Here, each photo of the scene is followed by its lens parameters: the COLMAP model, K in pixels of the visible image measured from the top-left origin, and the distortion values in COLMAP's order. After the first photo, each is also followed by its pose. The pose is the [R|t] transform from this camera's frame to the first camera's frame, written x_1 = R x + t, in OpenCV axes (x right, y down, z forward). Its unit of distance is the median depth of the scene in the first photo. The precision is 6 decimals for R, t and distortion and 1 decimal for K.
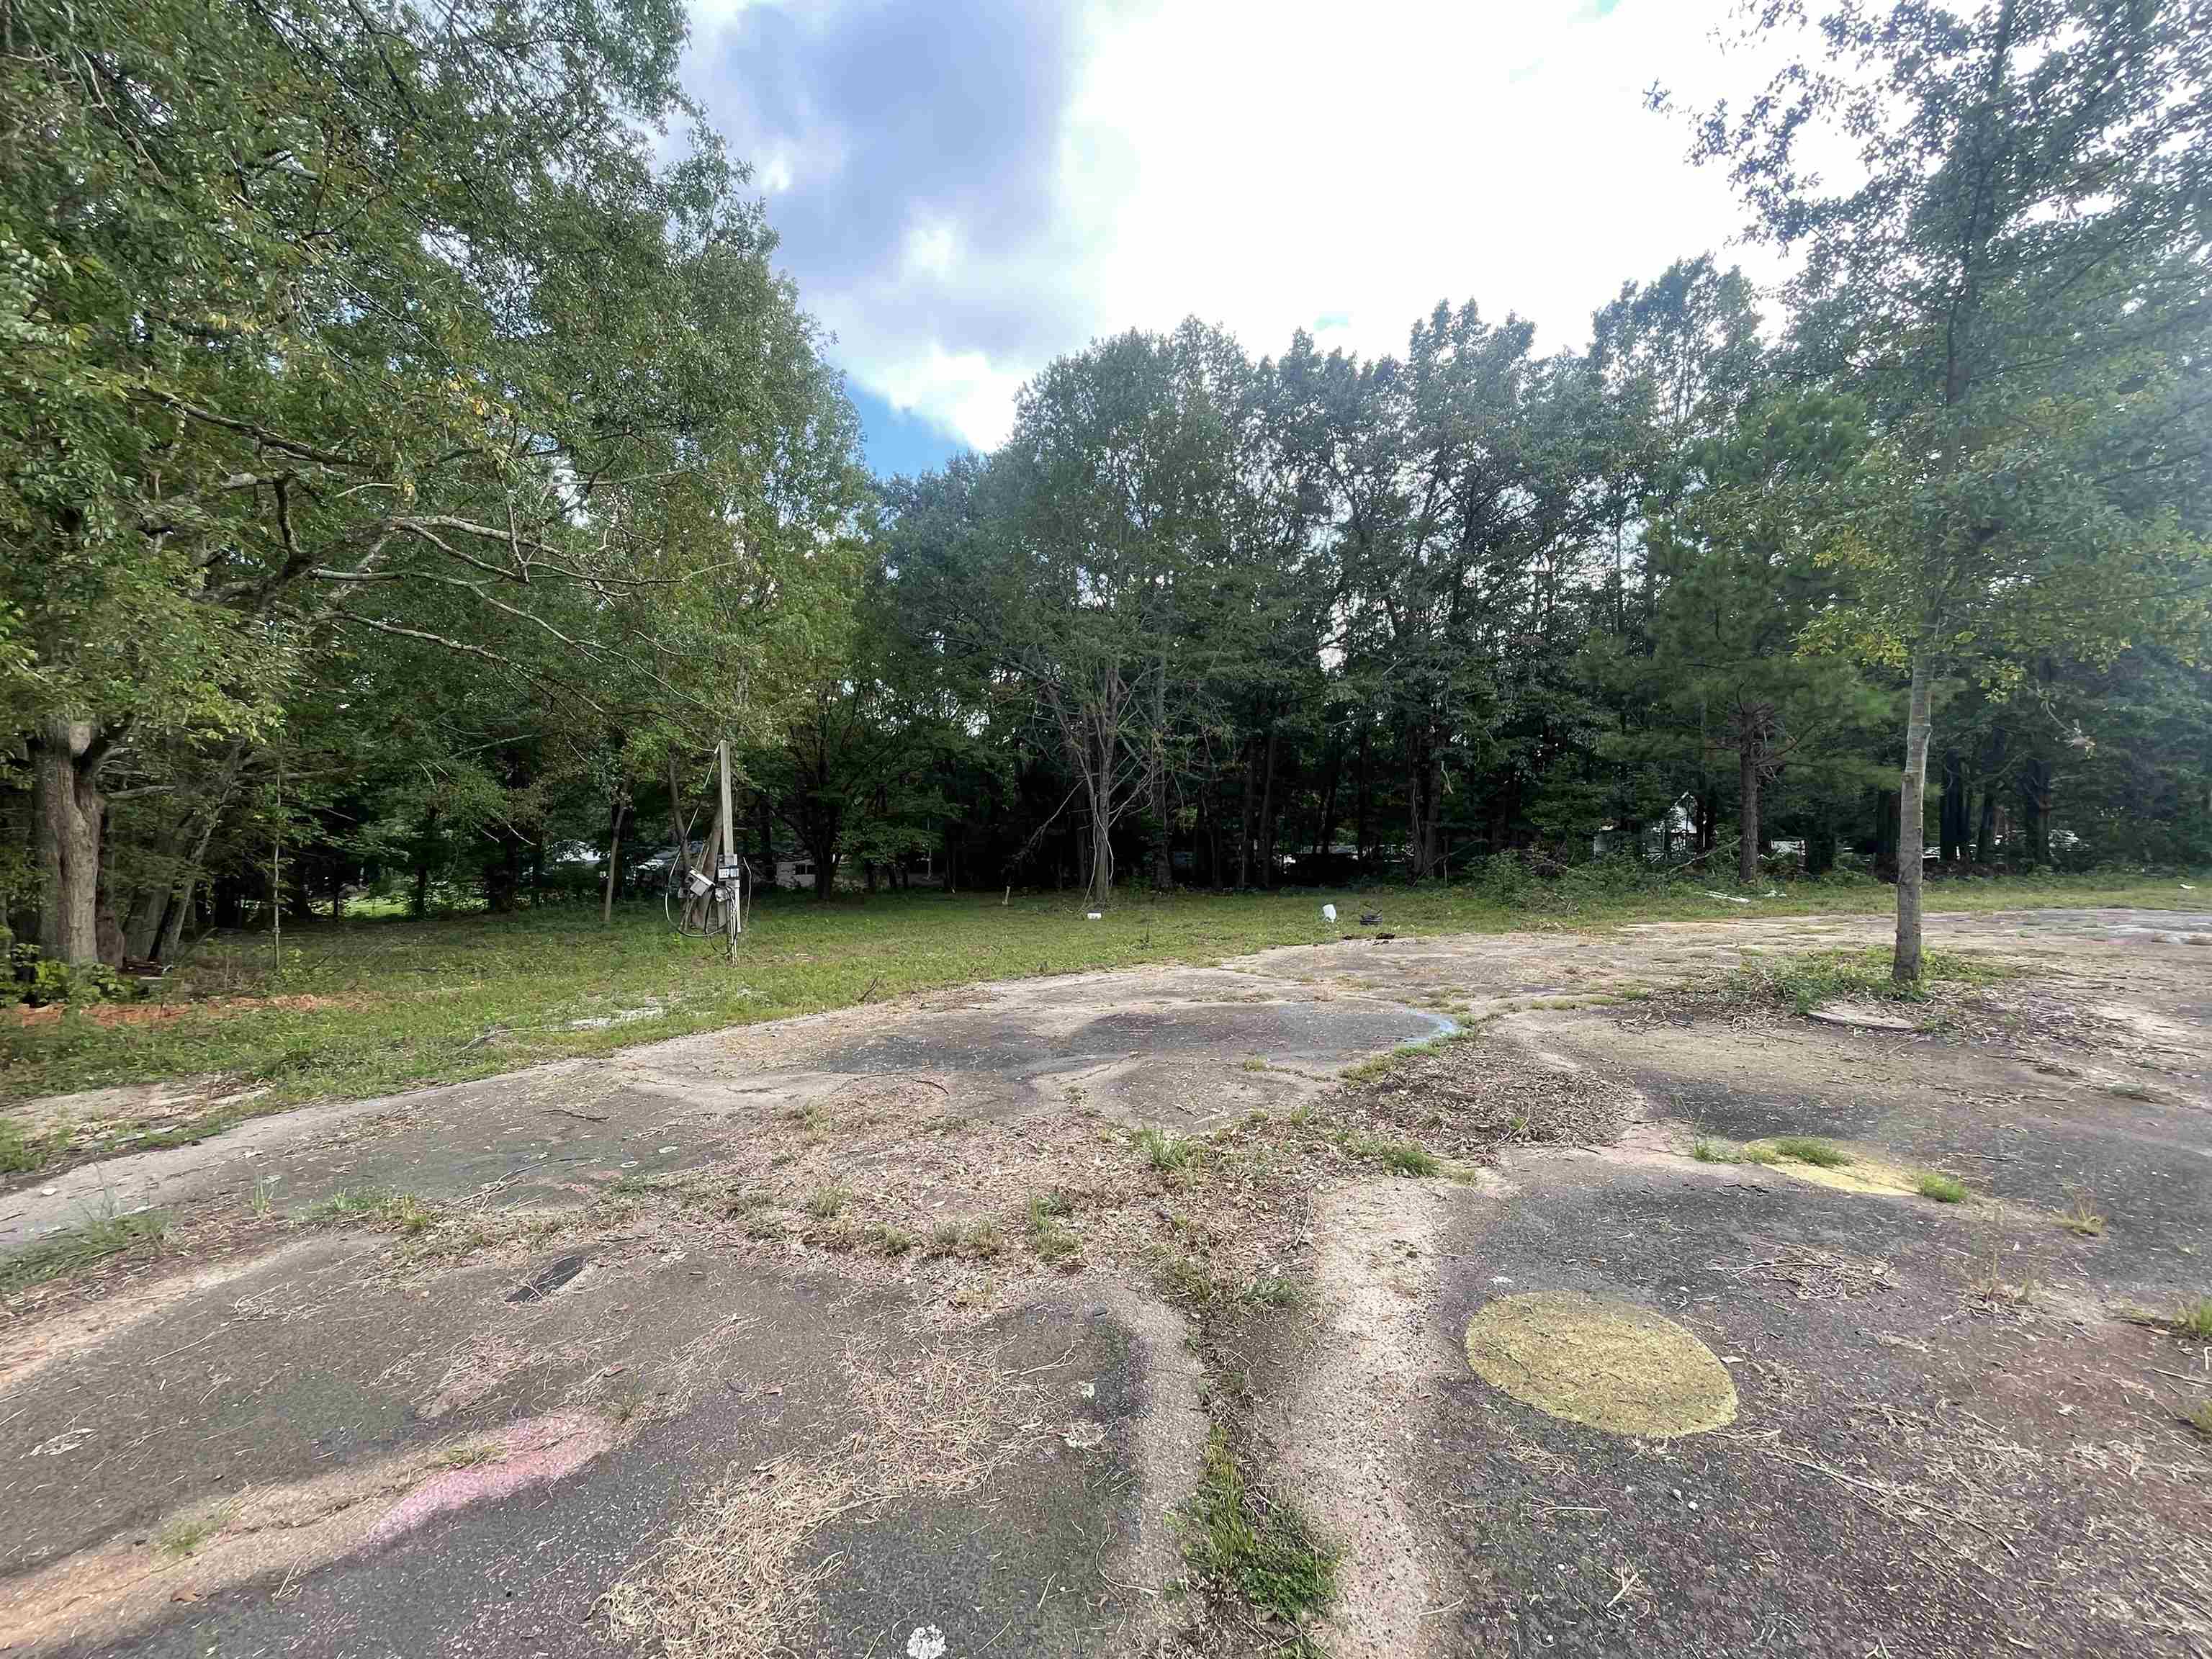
lens RADIAL K [[892.7, 0, 1110.9], [0, 892.7, 830.1], [0, 0, 1]] dist [-0.002858, 0.000360]
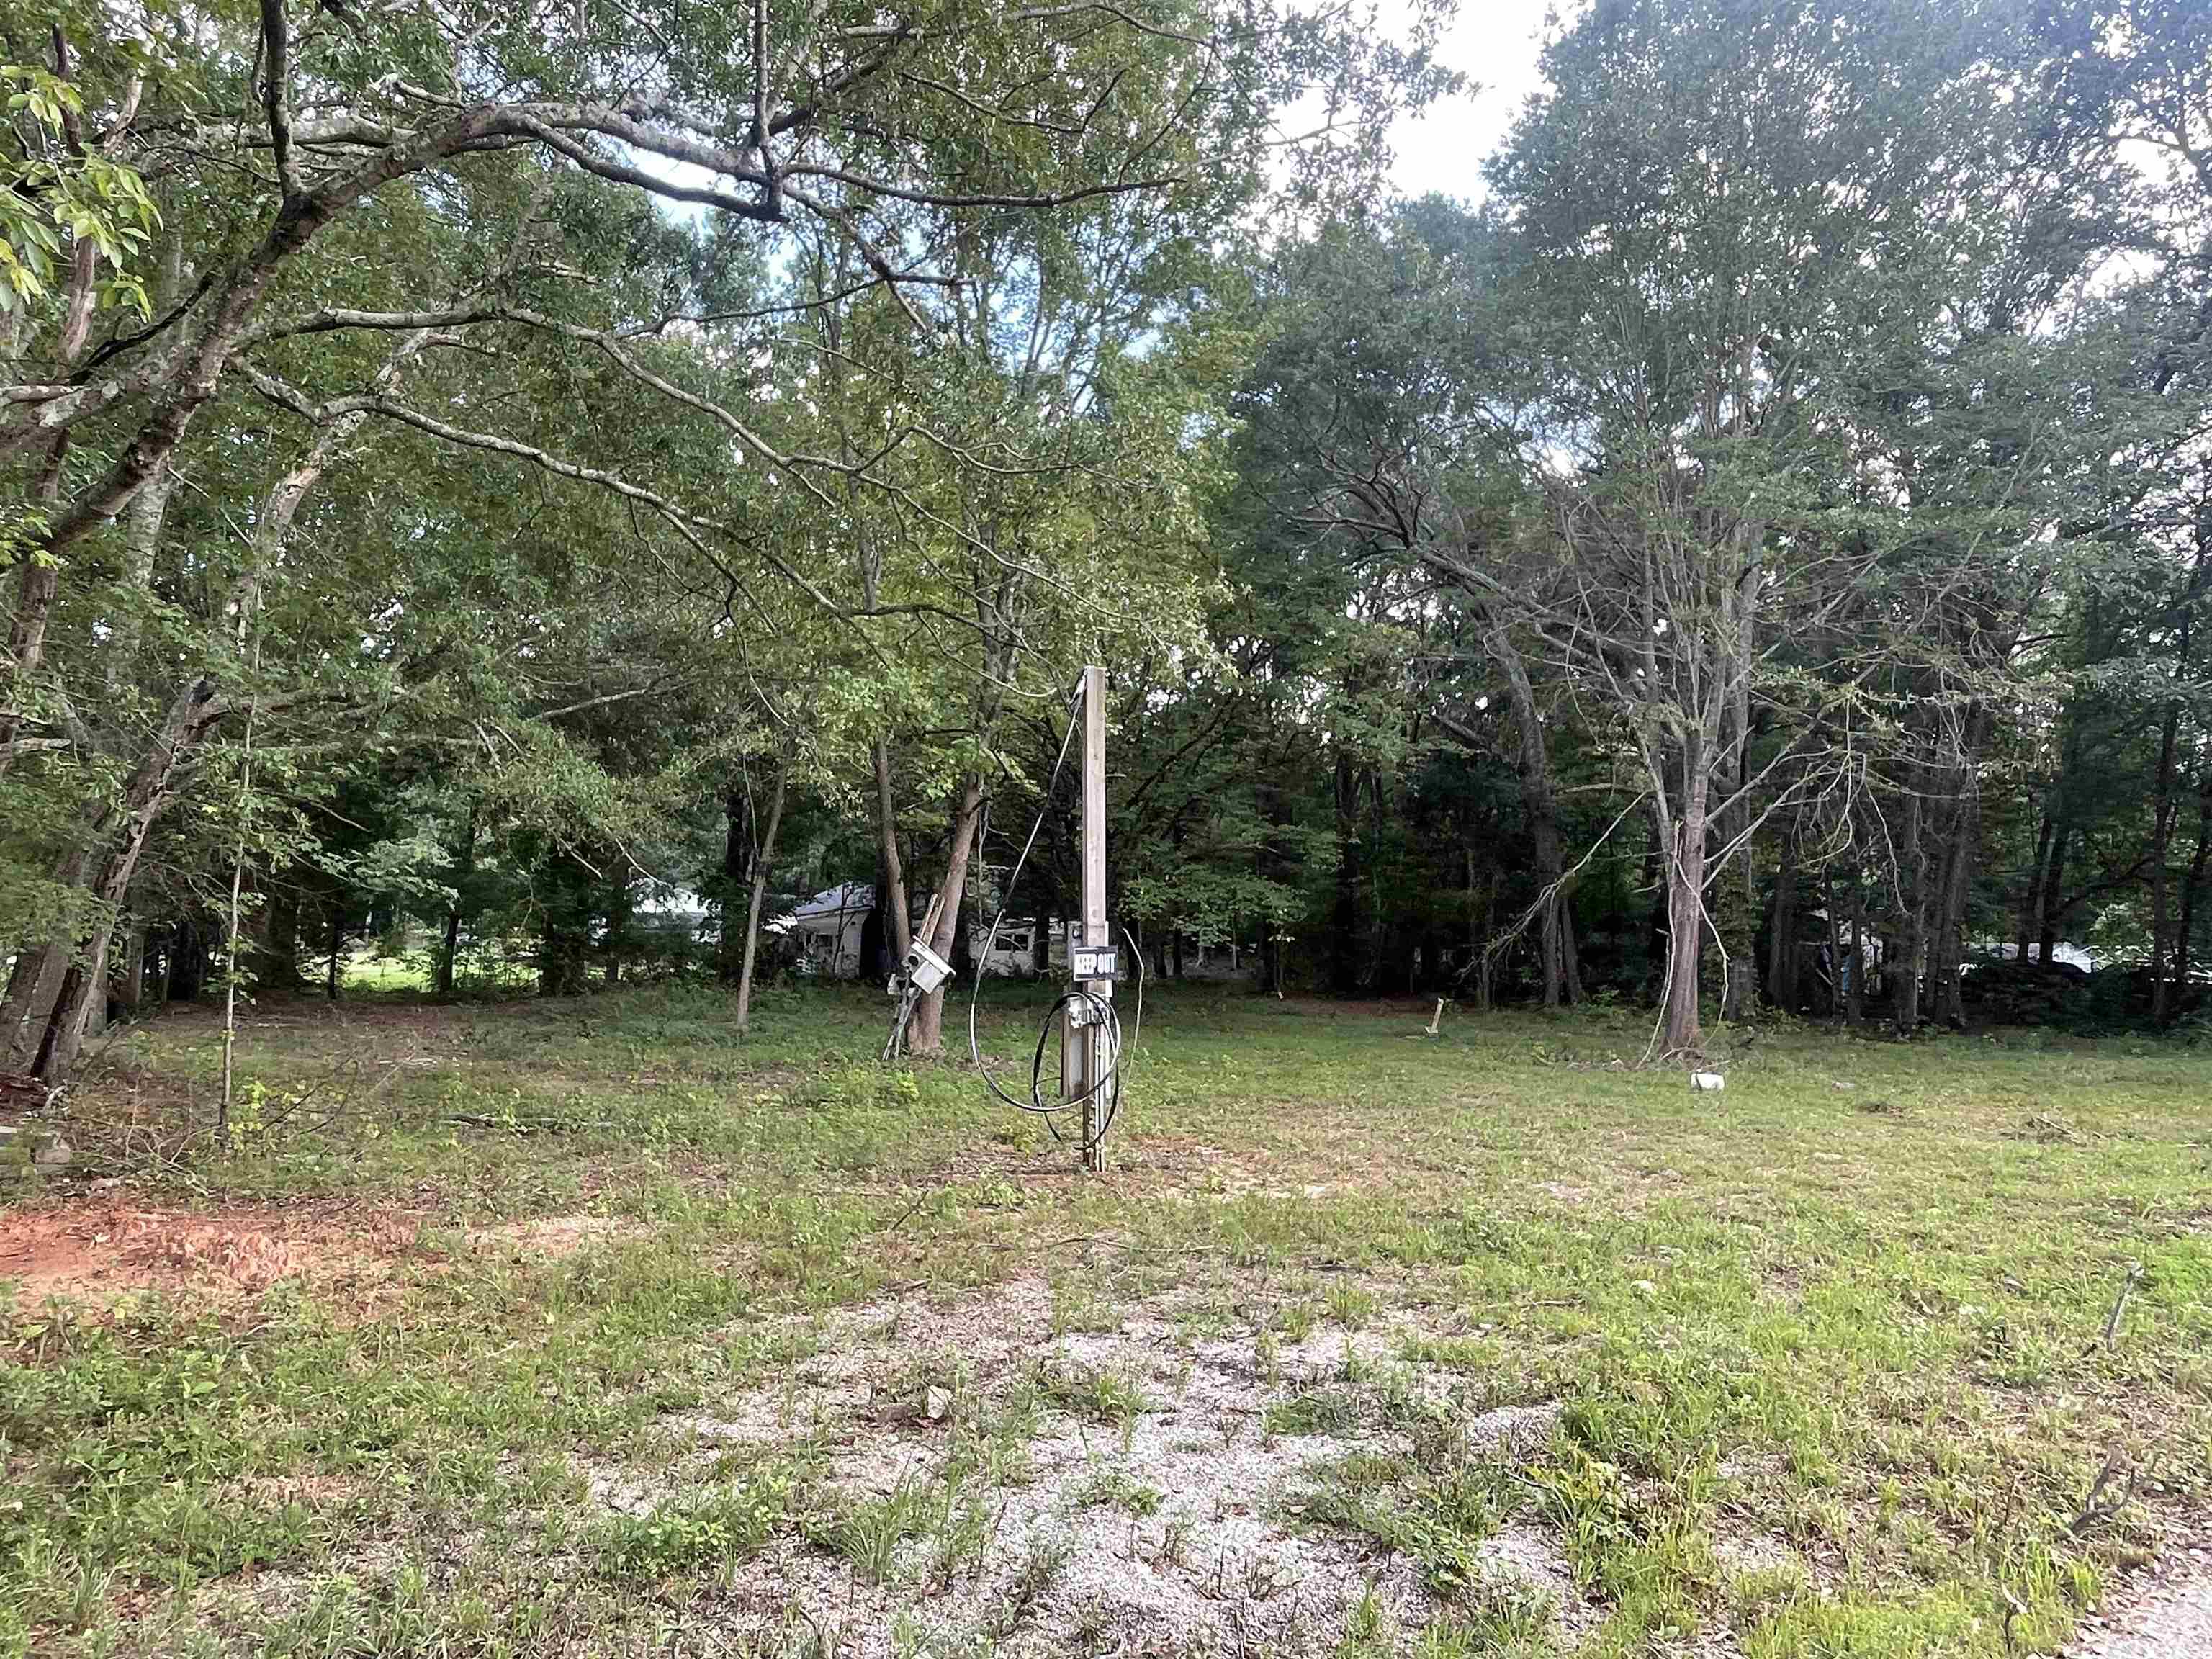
lens RADIAL K [[1438.3, 0, 1098.9], [0, 1438.3, 830.2], [0, 0, 1]] dist [-0.000706, -0.004045]
pose [[0.973085, 0.027106, -0.228848, -0.138033], [-0.036513, 0.998649, -0.036973, 0.004430], [0.227537, 0.044334, 0.972760, 0.159992]]
